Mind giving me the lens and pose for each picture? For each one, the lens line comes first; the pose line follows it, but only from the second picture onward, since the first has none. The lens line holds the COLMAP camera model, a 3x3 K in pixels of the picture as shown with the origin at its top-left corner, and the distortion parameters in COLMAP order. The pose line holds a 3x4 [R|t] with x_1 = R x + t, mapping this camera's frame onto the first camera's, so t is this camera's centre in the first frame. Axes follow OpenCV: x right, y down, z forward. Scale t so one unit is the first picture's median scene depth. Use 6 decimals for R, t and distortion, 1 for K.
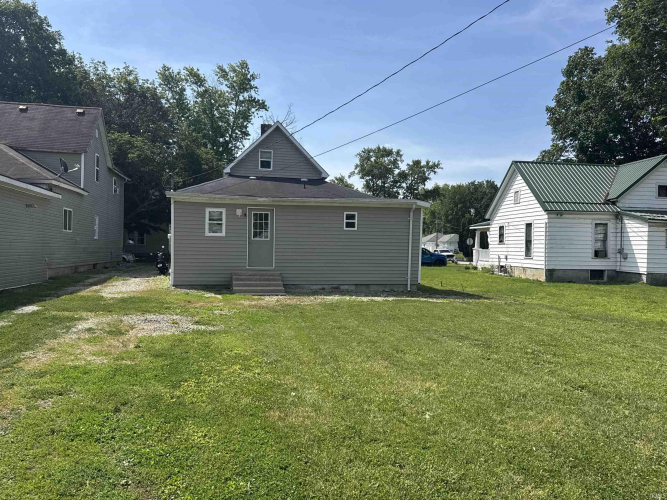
lens RADIAL K [[526.0, 0, 336.5], [0, 526.0, 248.4], [0, 0, 1]] dist [0.053871, 0.001112]
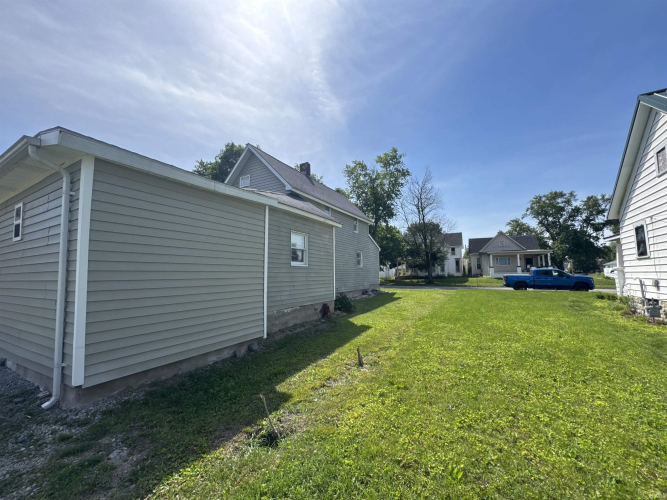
lens RADIAL K [[265.1, 0, 329.7], [0, 265.1, 249.8], [0, 0, 1]] dist [-0.001839, 0.000141]
pose [[0.767694, -0.082012, -0.635547, 0.135492], [0.023292, 0.994692, -0.100222, 0.001406], [0.640393, 0.062137, 0.765530, 0.333036]]
